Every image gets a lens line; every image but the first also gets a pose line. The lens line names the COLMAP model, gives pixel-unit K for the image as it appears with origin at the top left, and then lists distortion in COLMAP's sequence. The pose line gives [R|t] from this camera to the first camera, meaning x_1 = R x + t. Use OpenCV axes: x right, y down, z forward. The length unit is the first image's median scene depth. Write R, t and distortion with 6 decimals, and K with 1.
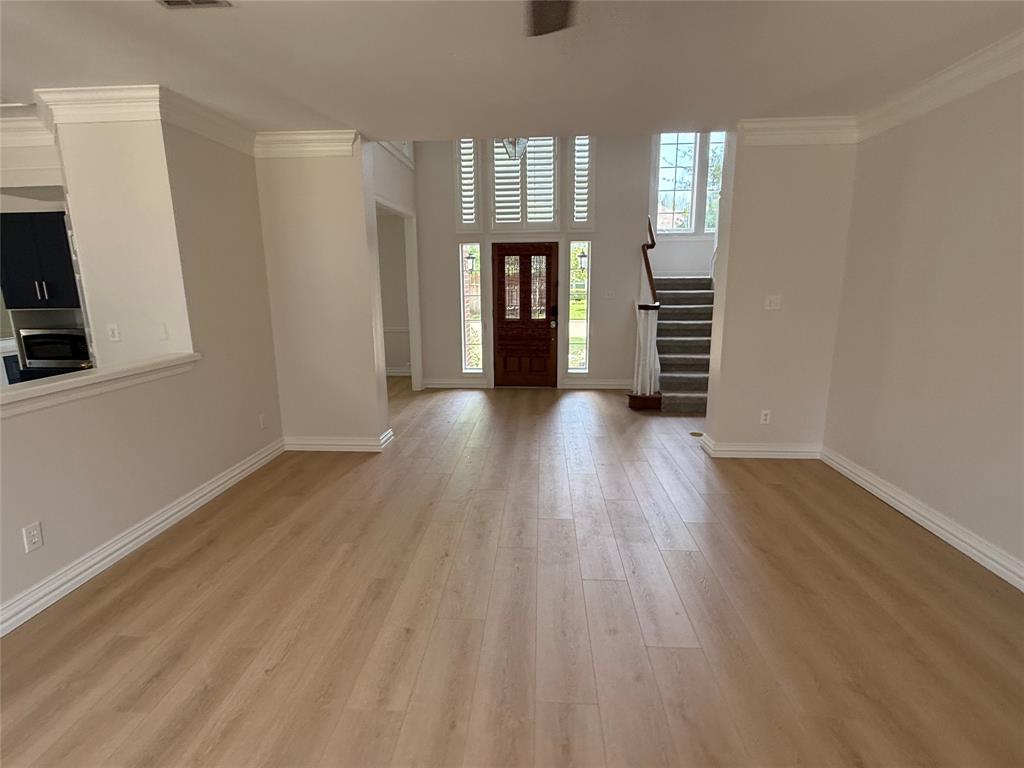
lens RADIAL K [[508.4, 0, 512.5], [0, 508.4, 381.3], [0, 0, 1]] dist [-0.019615, -0.000018]
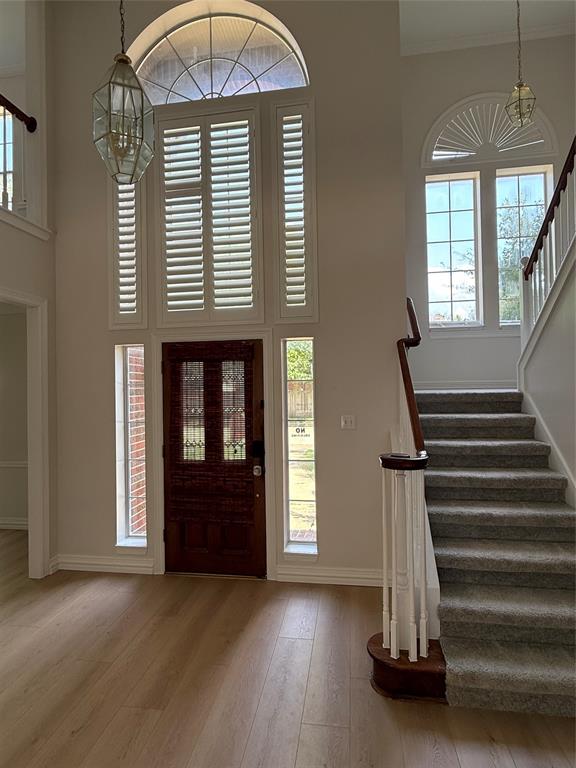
lens RADIAL K [[421.2, 0, 287.2], [0, 421.2, 387.3], [0, 0, 1]] dist [-0.010025, -0.001181]
pose [[0.996277, -0.009355, -0.085703, 0.163140], [-0.009091, 0.977152, -0.212346, -0.104901], [0.085732, 0.212335, 0.973429, 0.502945]]
